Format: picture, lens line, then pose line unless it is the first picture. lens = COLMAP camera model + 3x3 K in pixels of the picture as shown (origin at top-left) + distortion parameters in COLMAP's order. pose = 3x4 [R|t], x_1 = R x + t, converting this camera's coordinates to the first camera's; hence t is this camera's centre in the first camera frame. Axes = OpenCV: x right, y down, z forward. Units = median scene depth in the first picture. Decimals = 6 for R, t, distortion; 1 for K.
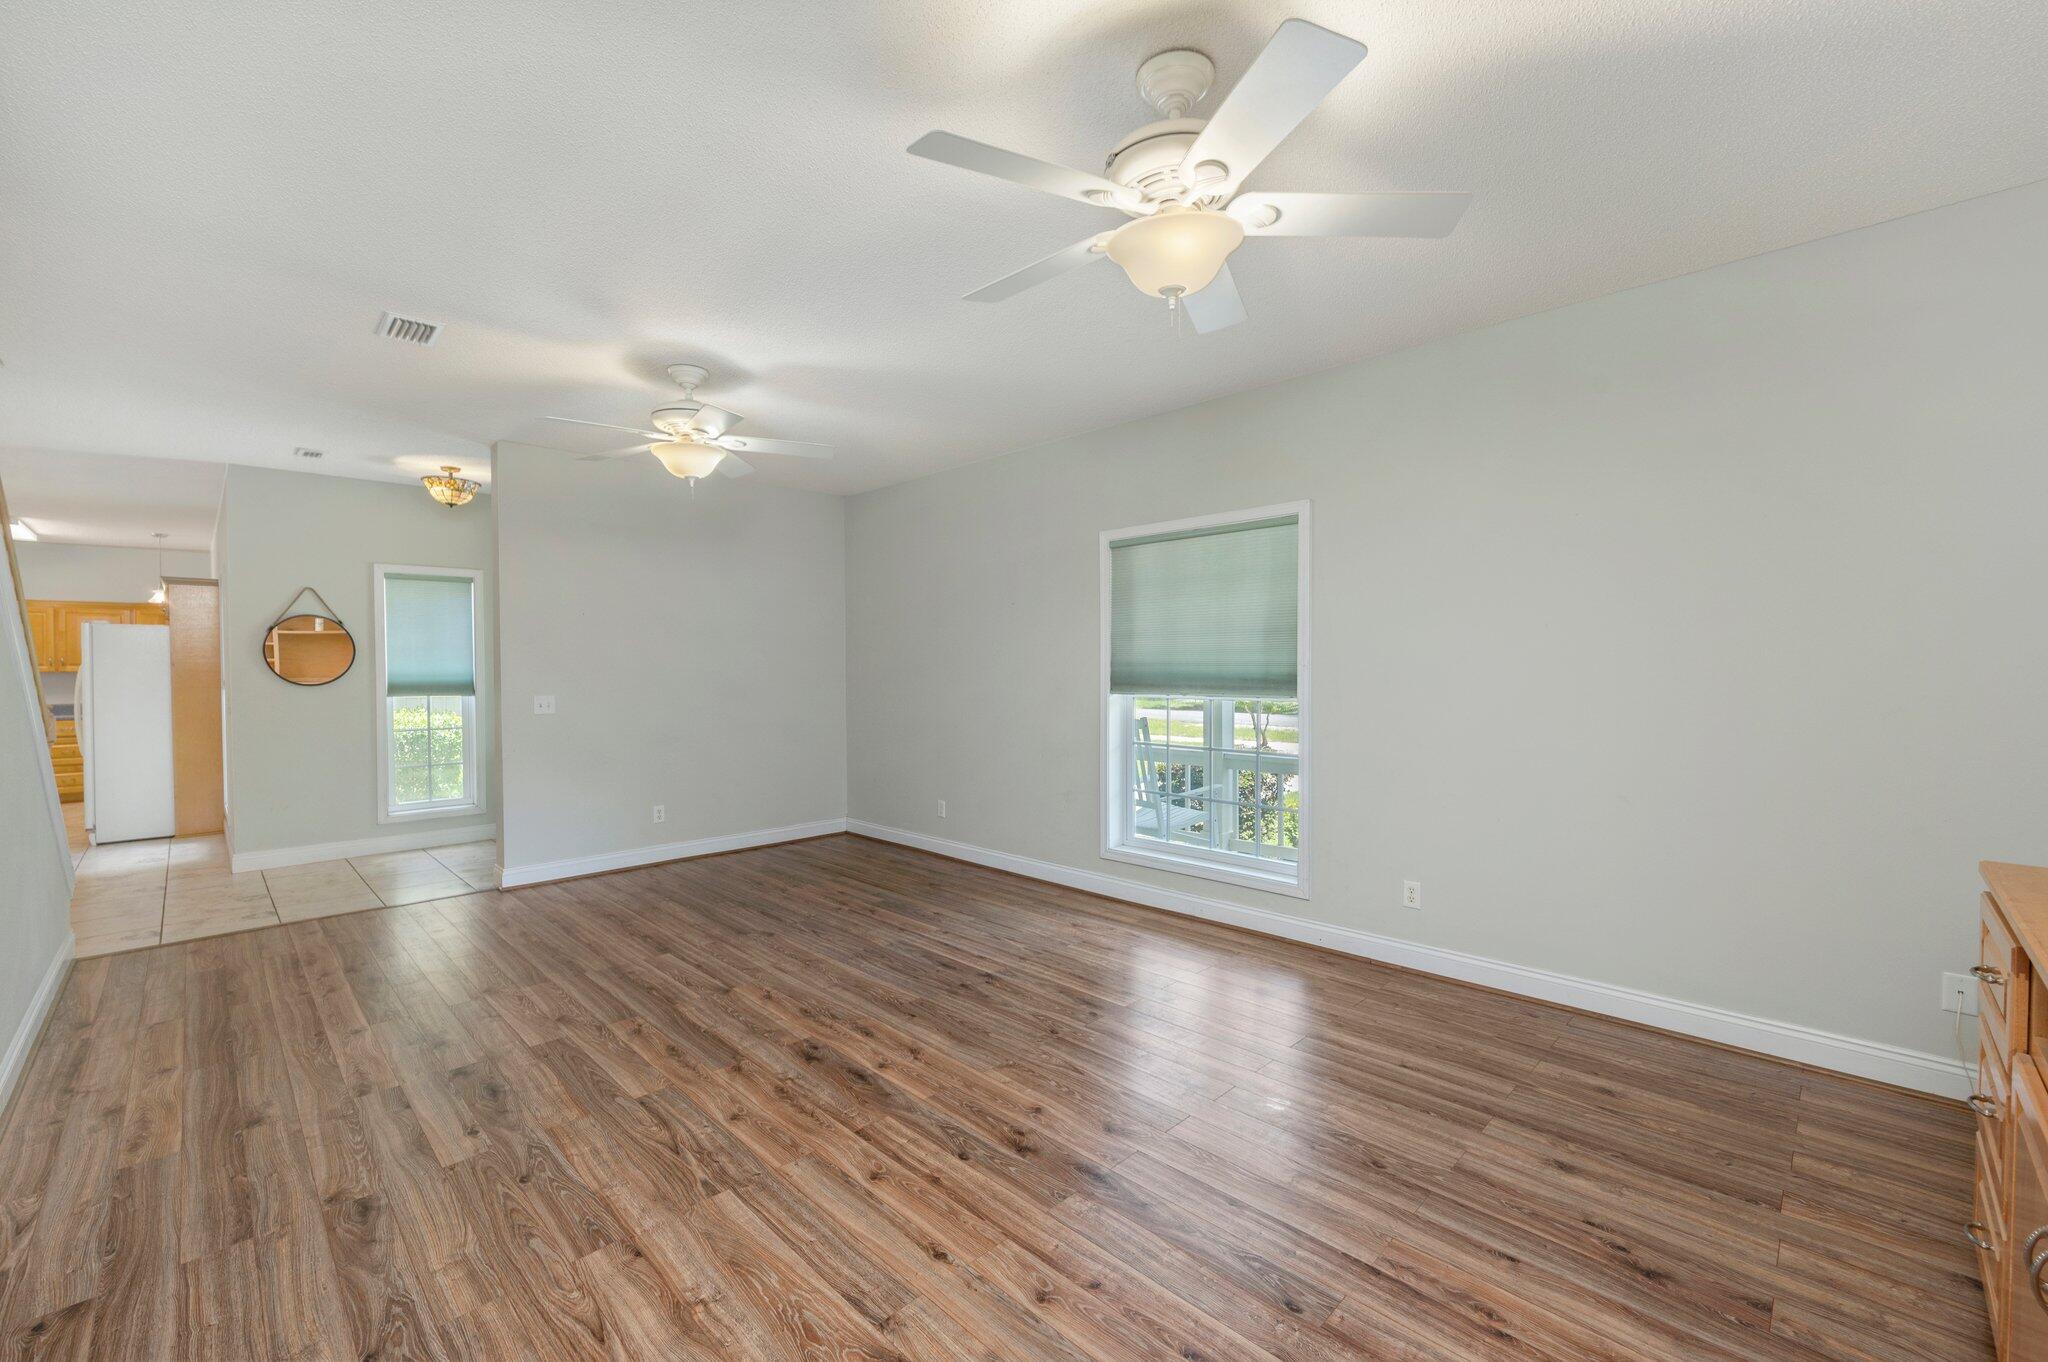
lens RADIAL K [[843.5, 0, 1025.1], [0, 843.5, 678.6], [0, 0, 1]] dist [-0.003244, 0.000329]
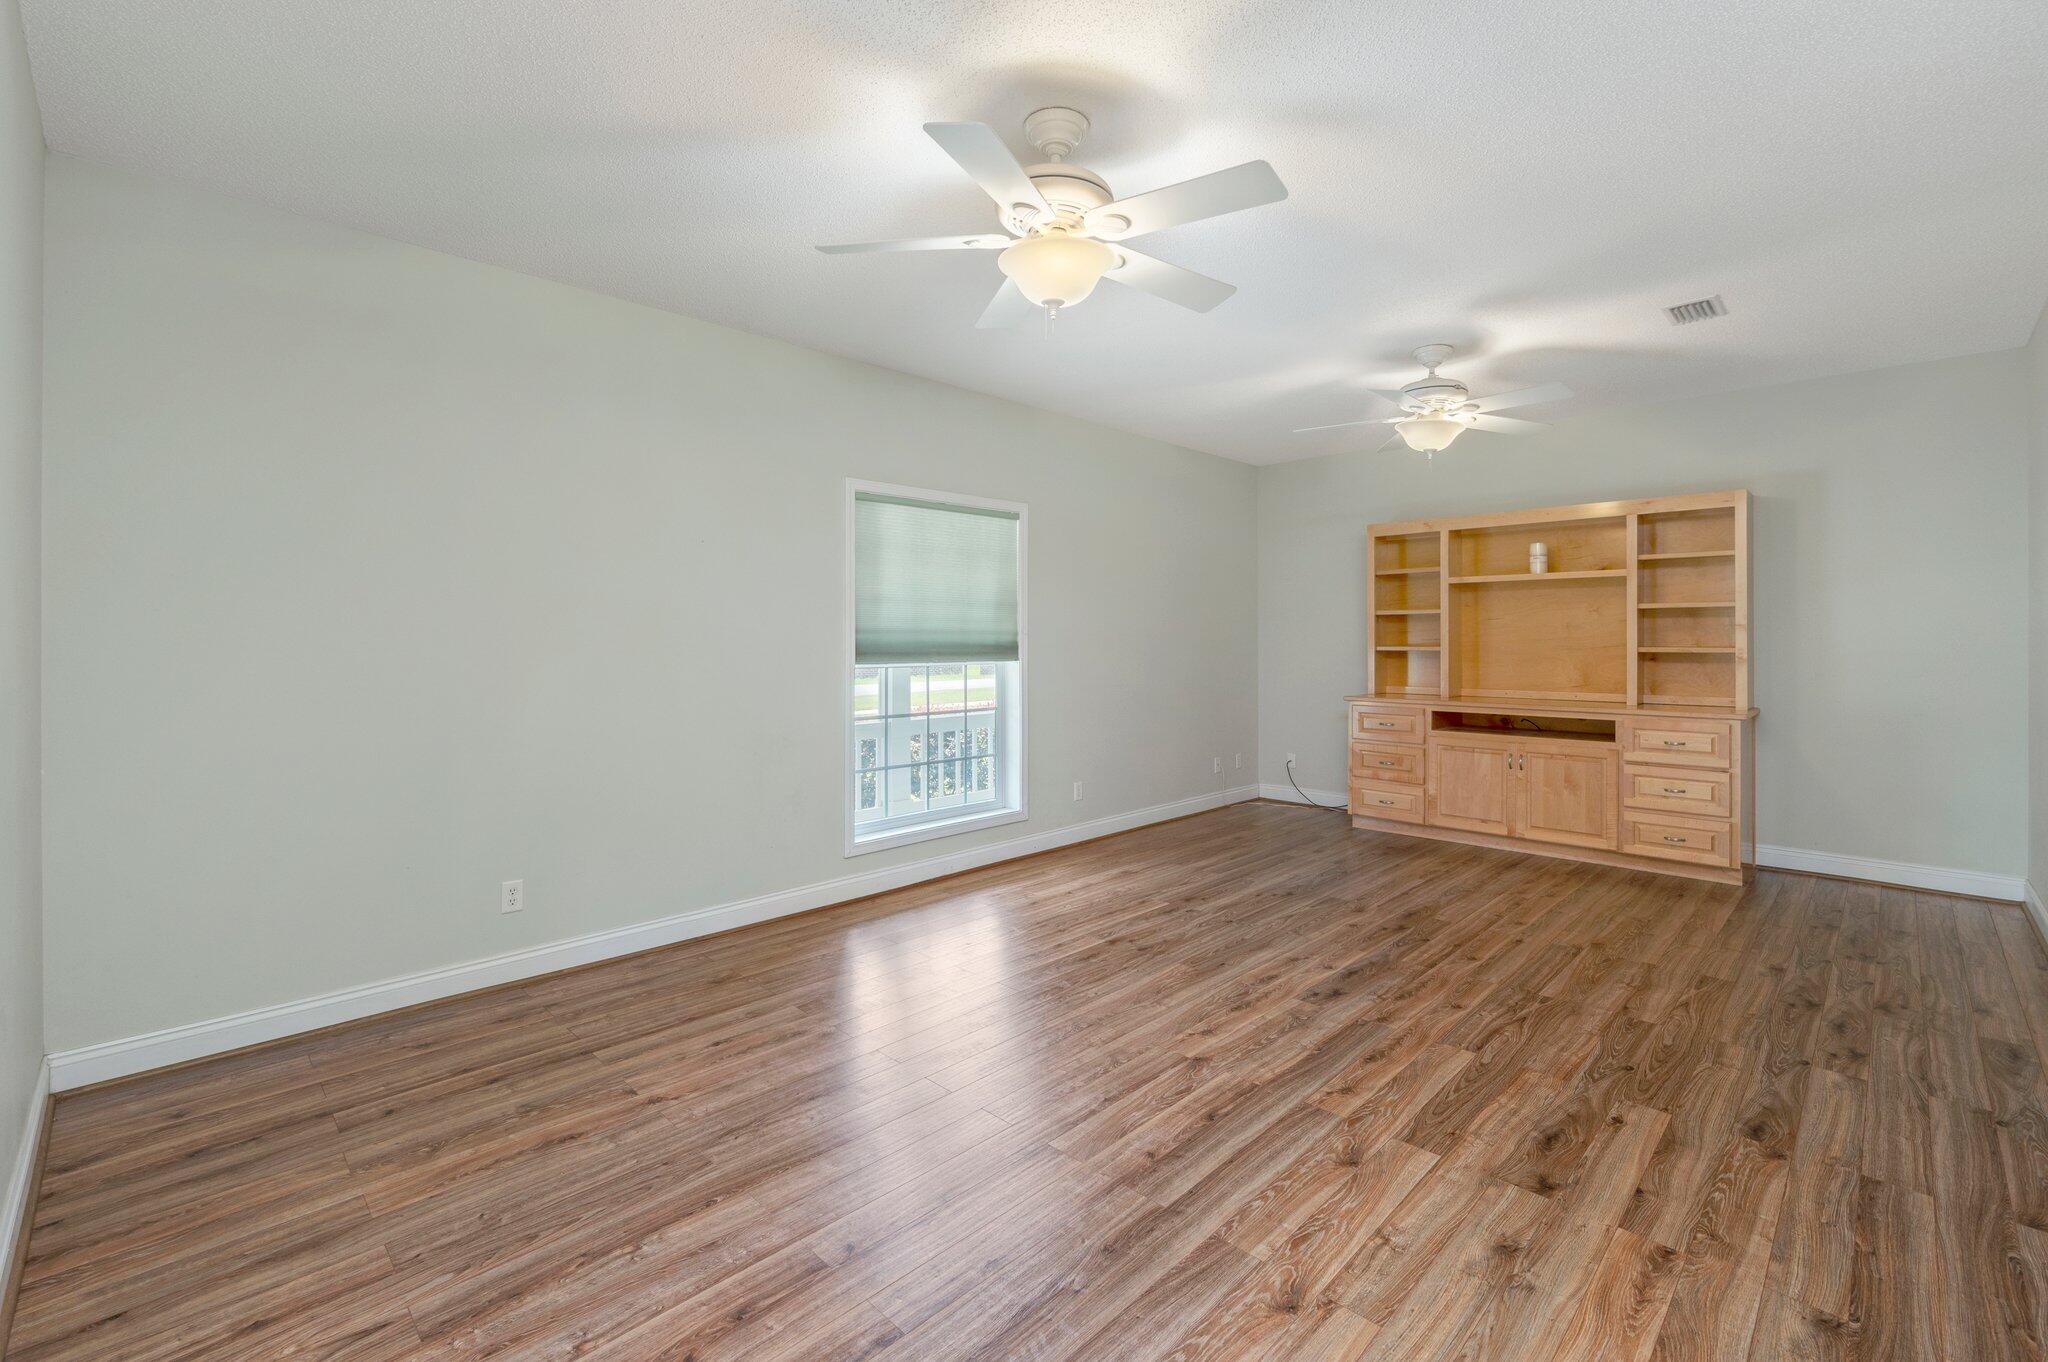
lens RADIAL K [[883.0, 0, 1028.4], [0, 883.0, 668.1], [0, 0, 1]] dist [-0.003132, 0.000042]
pose [[-0.006730, -0.024030, 0.999689, -1.369294], [0.017905, 0.999548, 0.024147, 0.003167], [-0.999817, 0.018062, -0.006297, 1.398548]]
